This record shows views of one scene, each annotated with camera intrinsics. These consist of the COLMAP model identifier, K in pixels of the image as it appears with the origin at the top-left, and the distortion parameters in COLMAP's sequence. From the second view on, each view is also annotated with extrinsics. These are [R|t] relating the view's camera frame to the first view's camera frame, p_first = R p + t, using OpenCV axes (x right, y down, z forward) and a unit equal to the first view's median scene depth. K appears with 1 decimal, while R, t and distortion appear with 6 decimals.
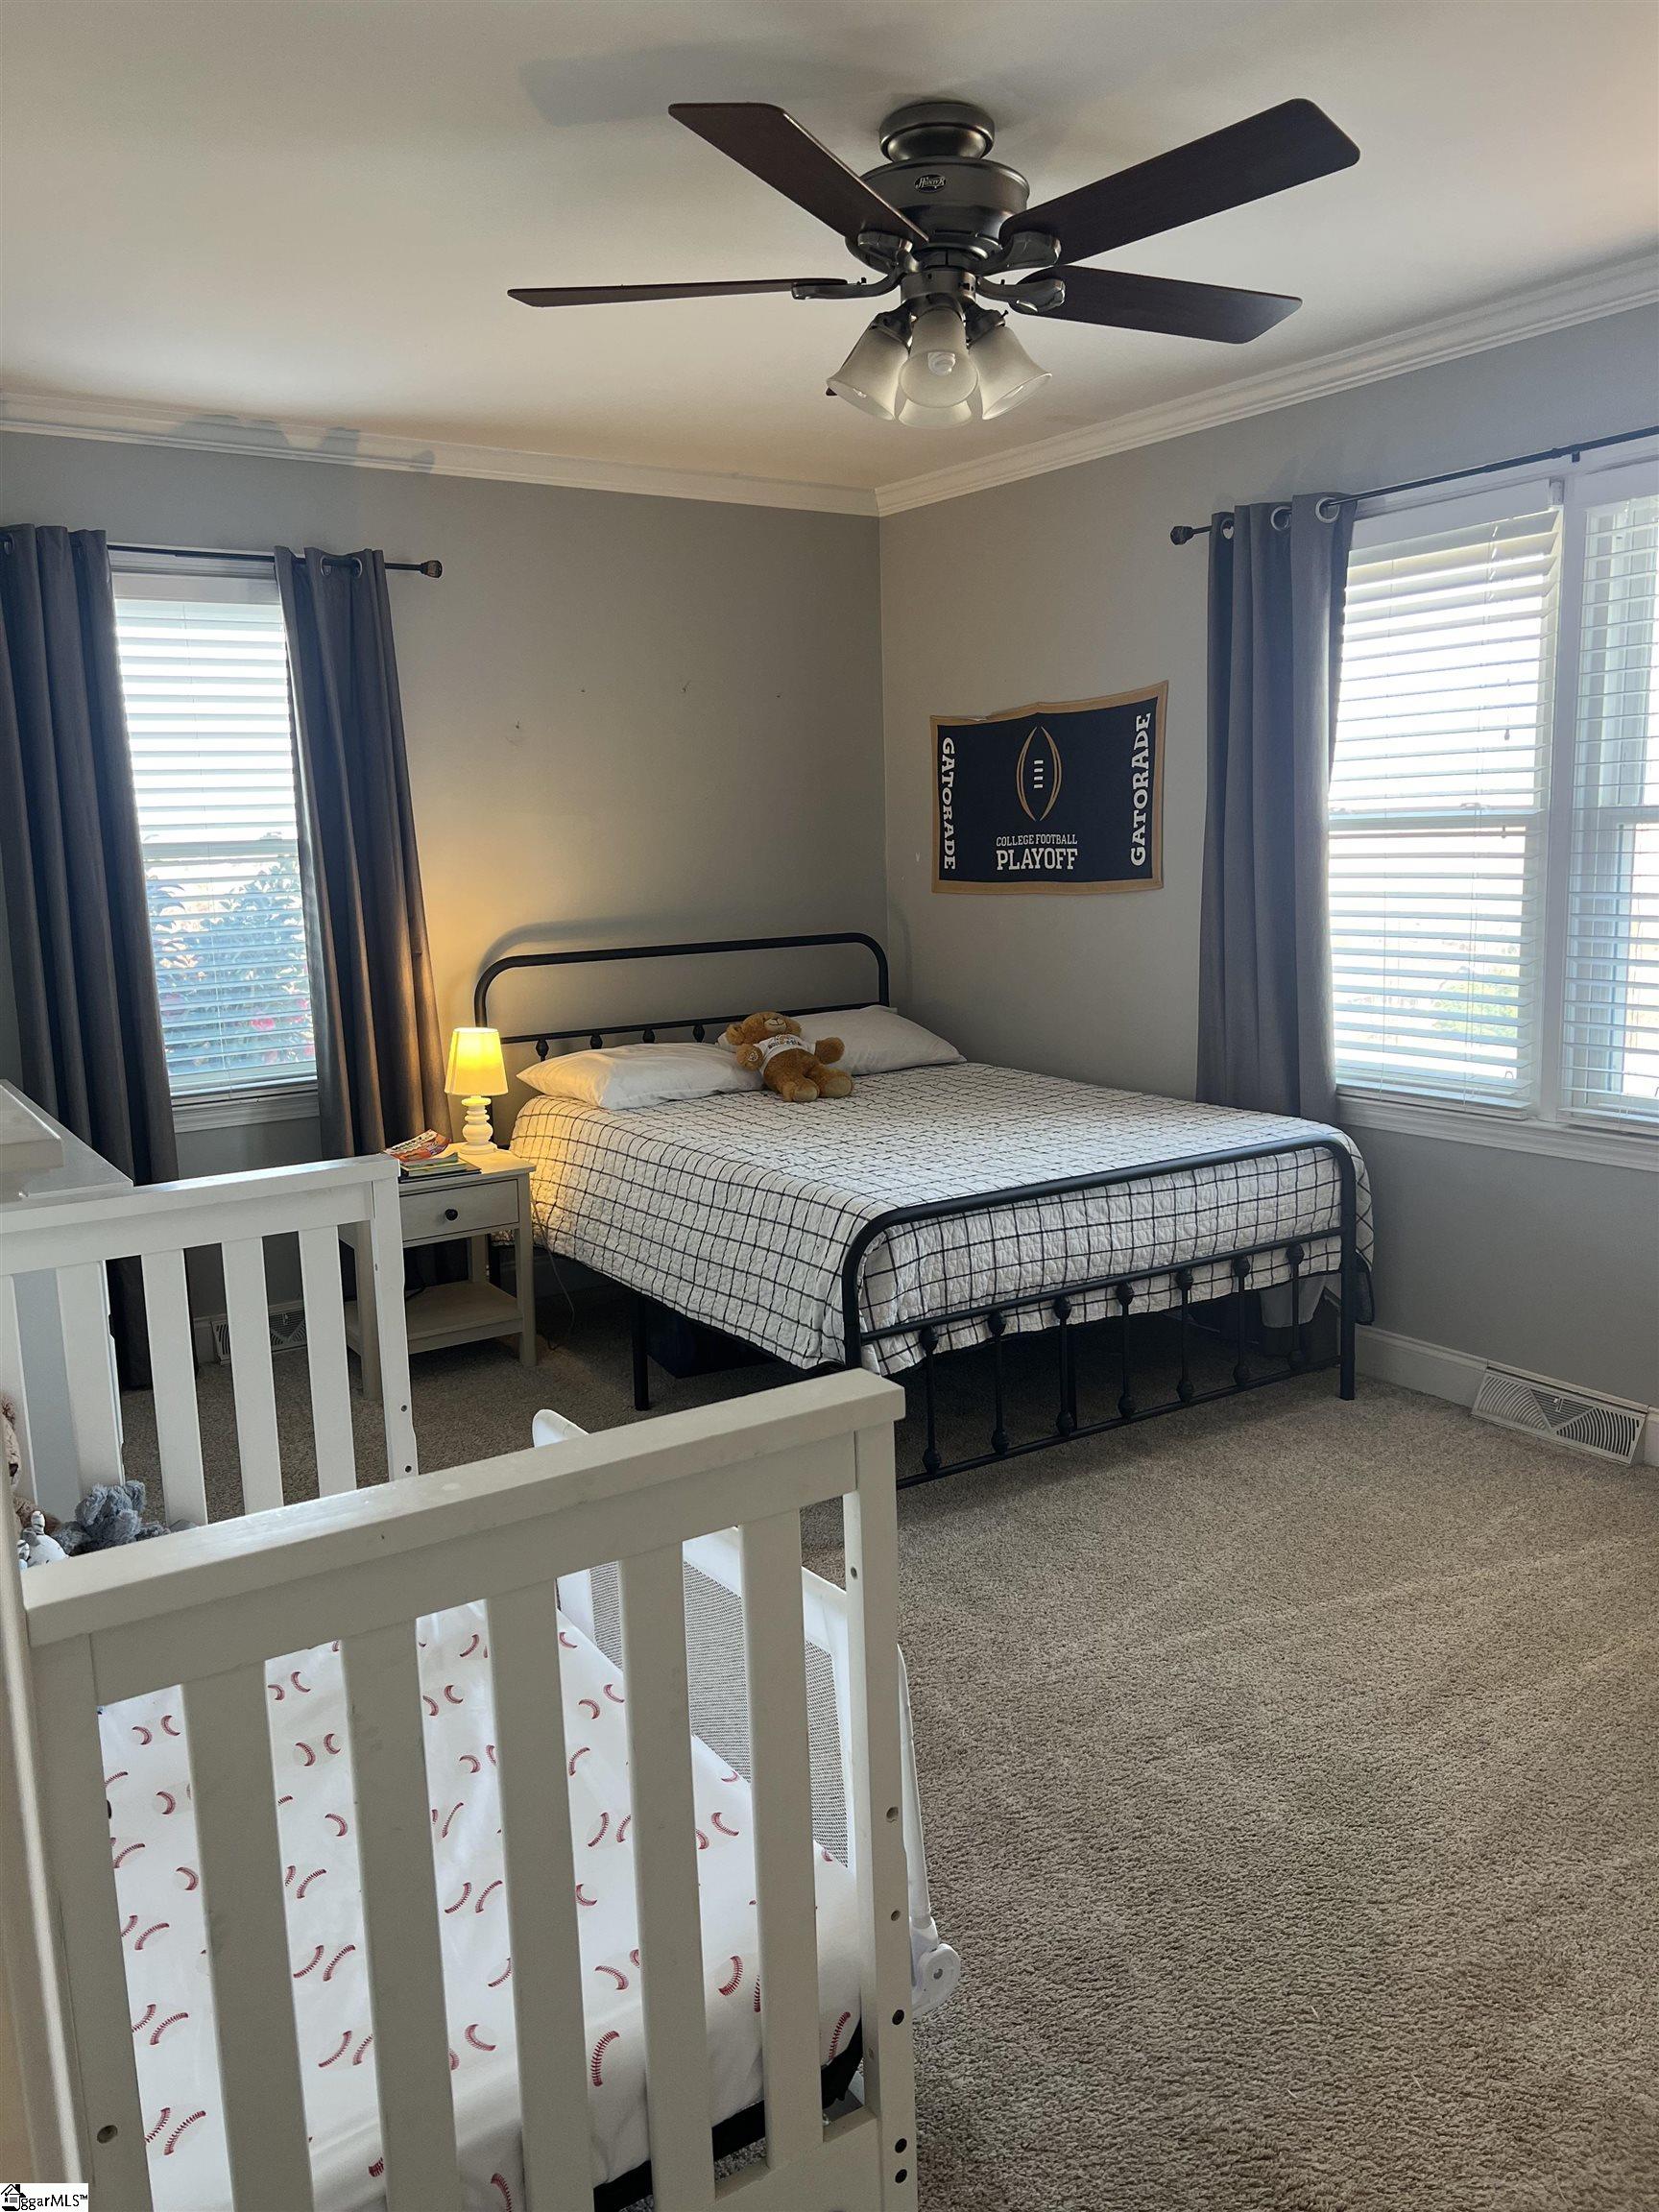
lens RADIAL K [[1668.0, 0, 828.3], [0, 1668.0, 1090.2], [0, 0, 1]] dist [0.057510, -0.067620]
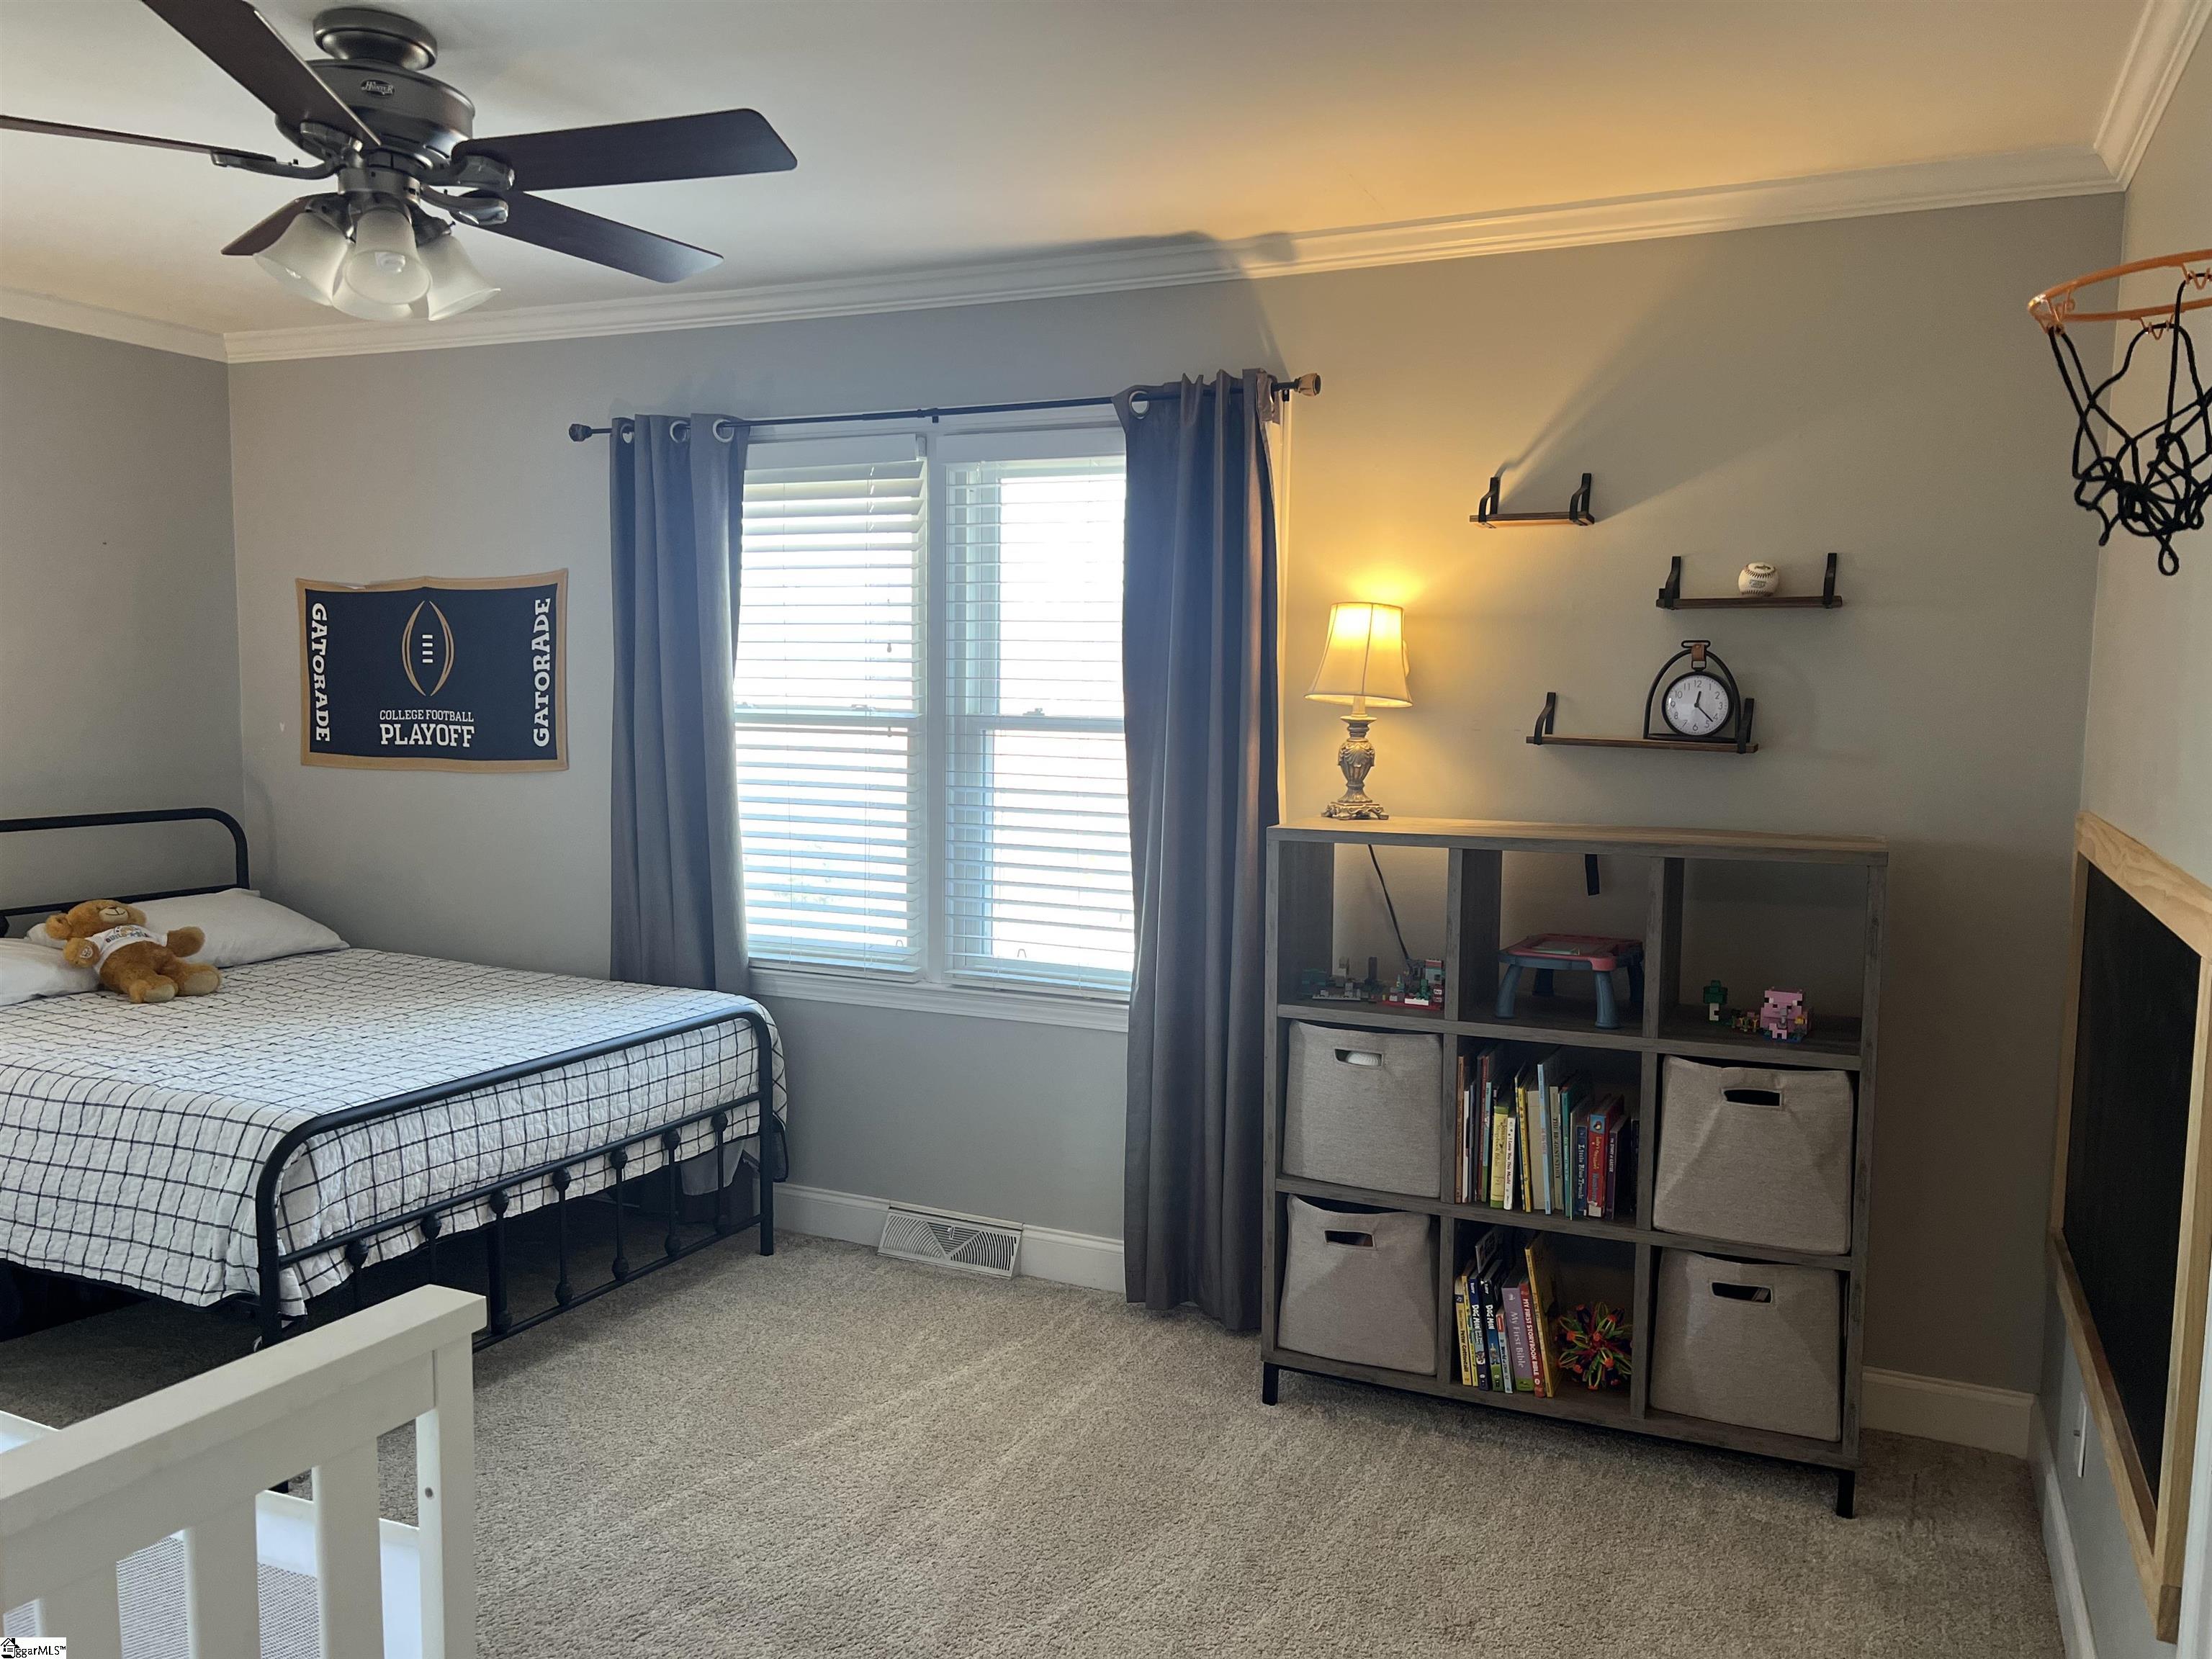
lens RADIAL K [[1668.0, 0, 1104.2], [0, 1668.0, 833.2], [0, 0, 1]] dist [0.057510, -0.067620]
pose [[0.852489, -0.003307, 0.522734, -0.069201], [0.040297, 0.997420, -0.059408, -0.011771], [-0.521189, 0.071709, 0.850423, -0.036798]]
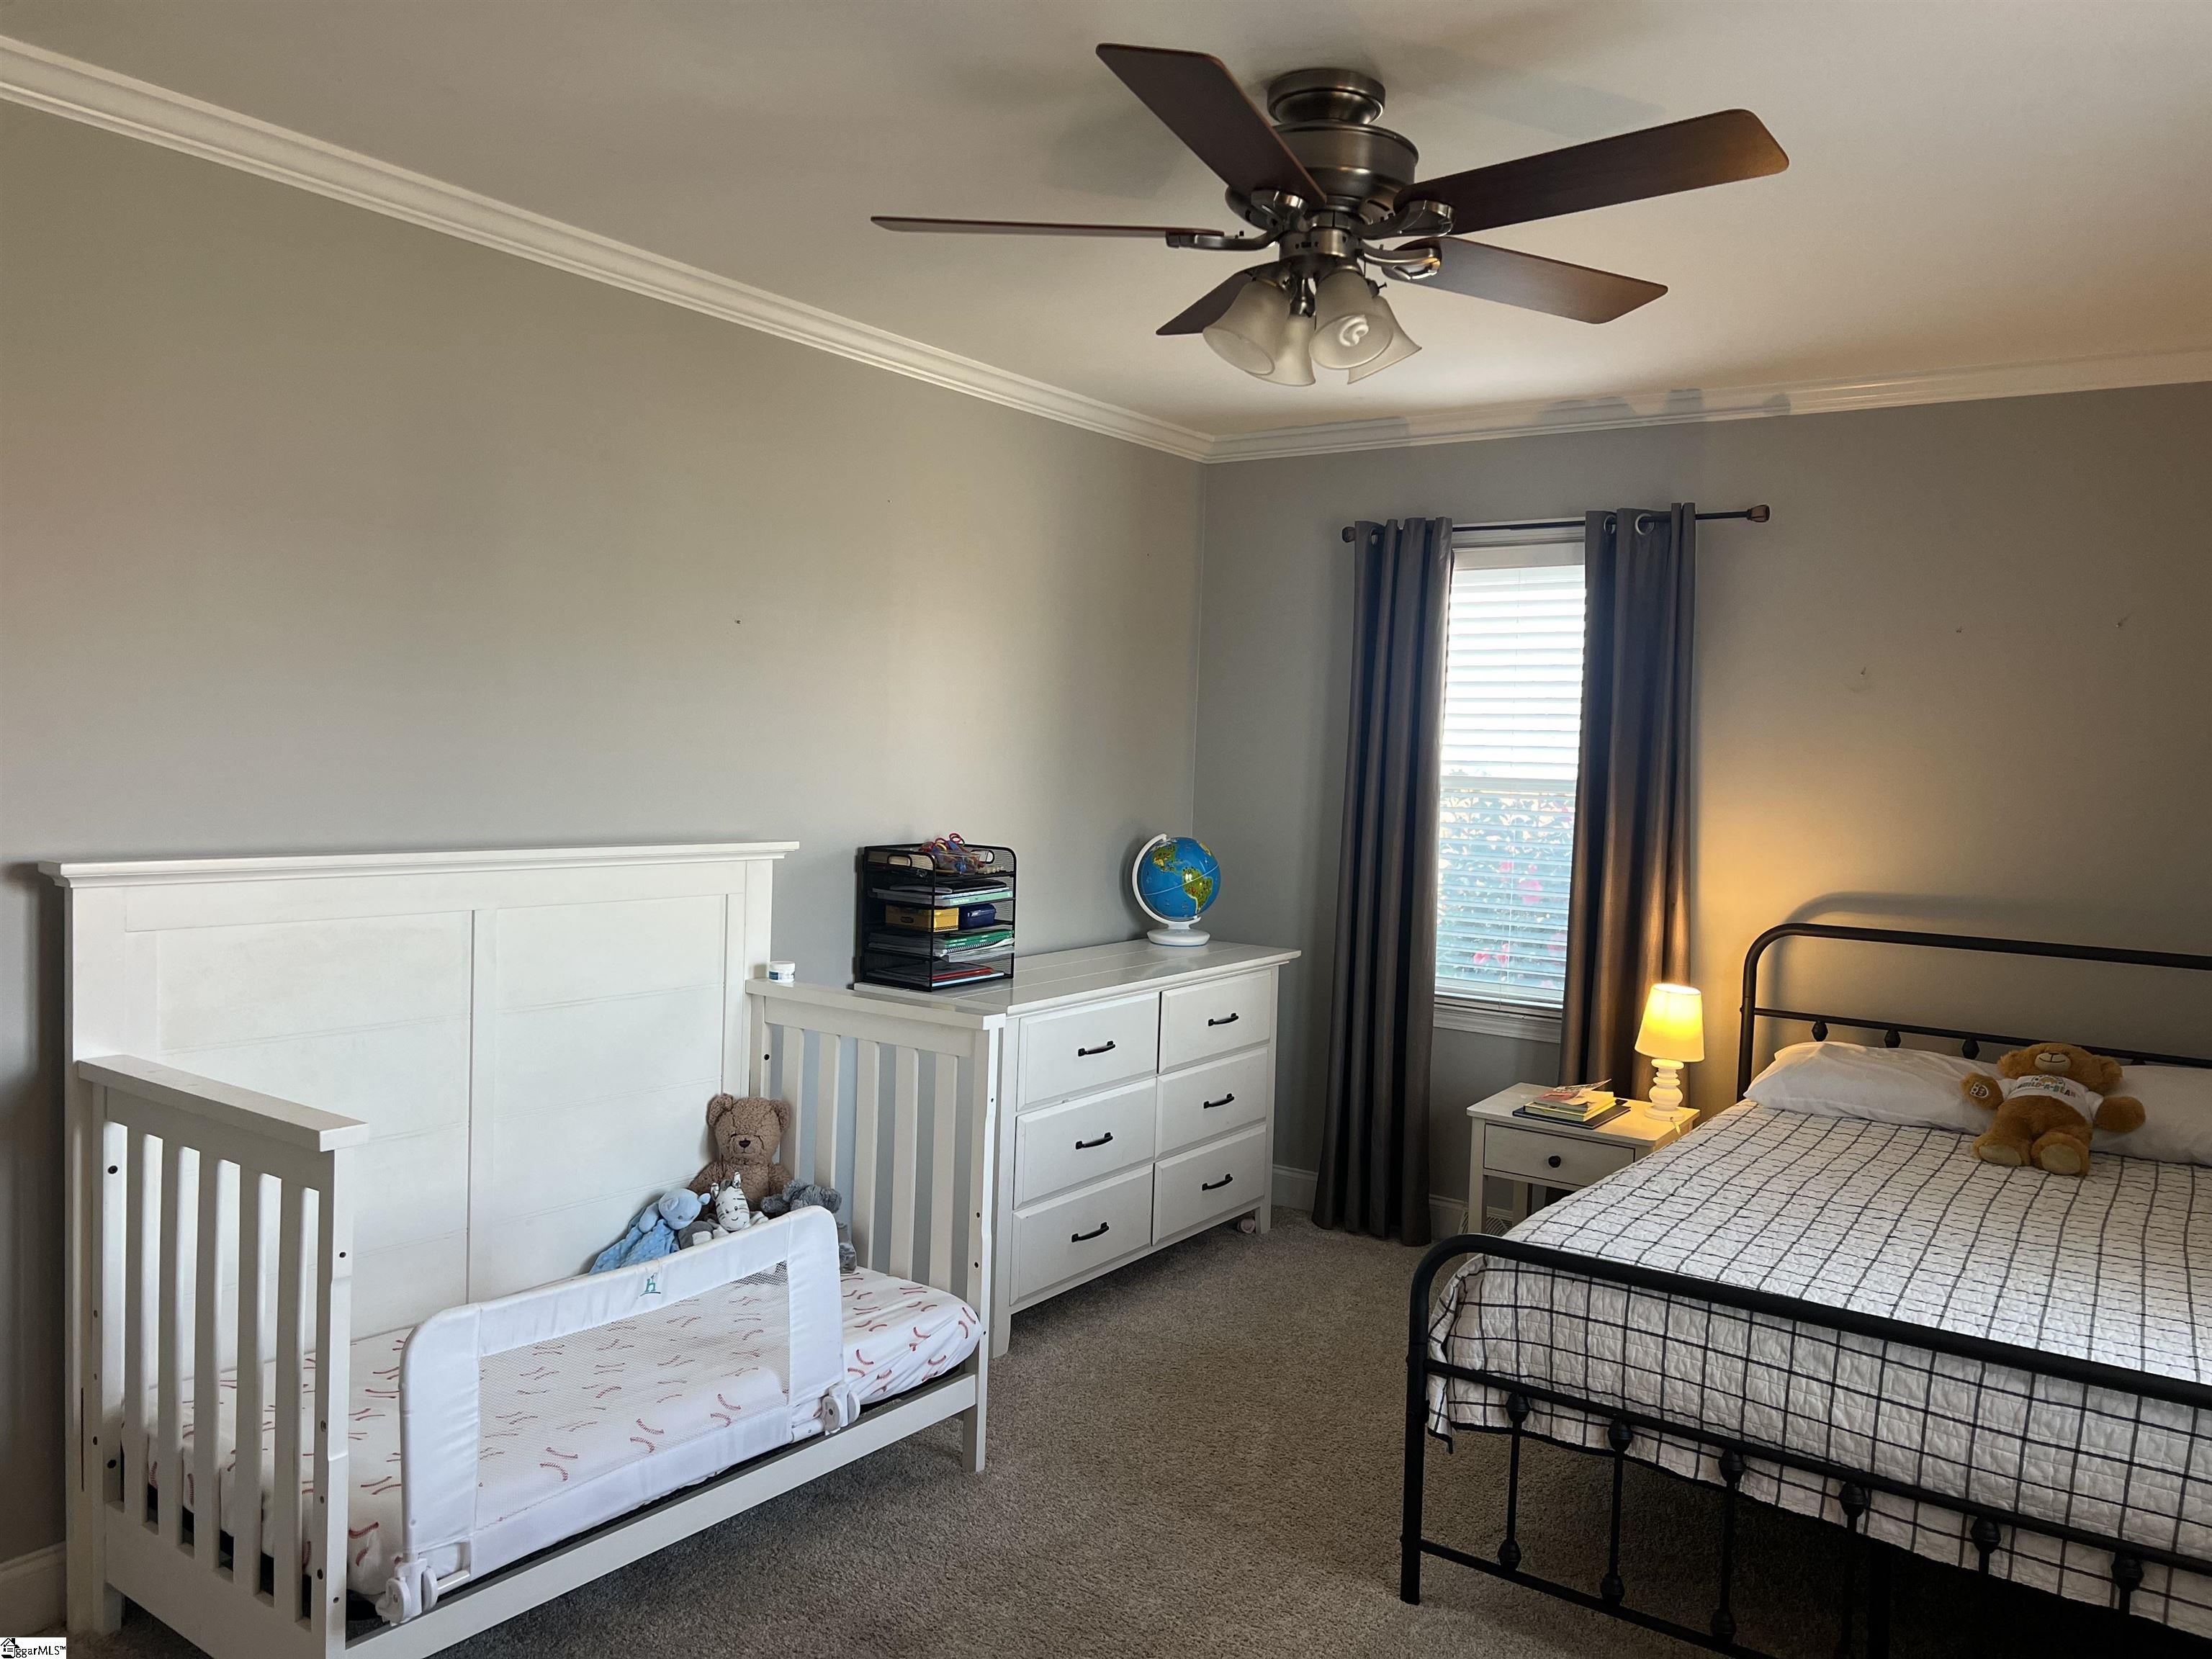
lens RADIAL K [[1668.0, 0, 1112.2], [0, 1668.0, 835.0], [0, 0, 1]] dist [0.057510, -0.067620]
pose [[0.374699, 0.092911, -0.922480, 0.669141], [-0.188517, 0.981816, 0.022314, -0.102635], [0.907779, 0.165542, 0.385401, 0.407347]]
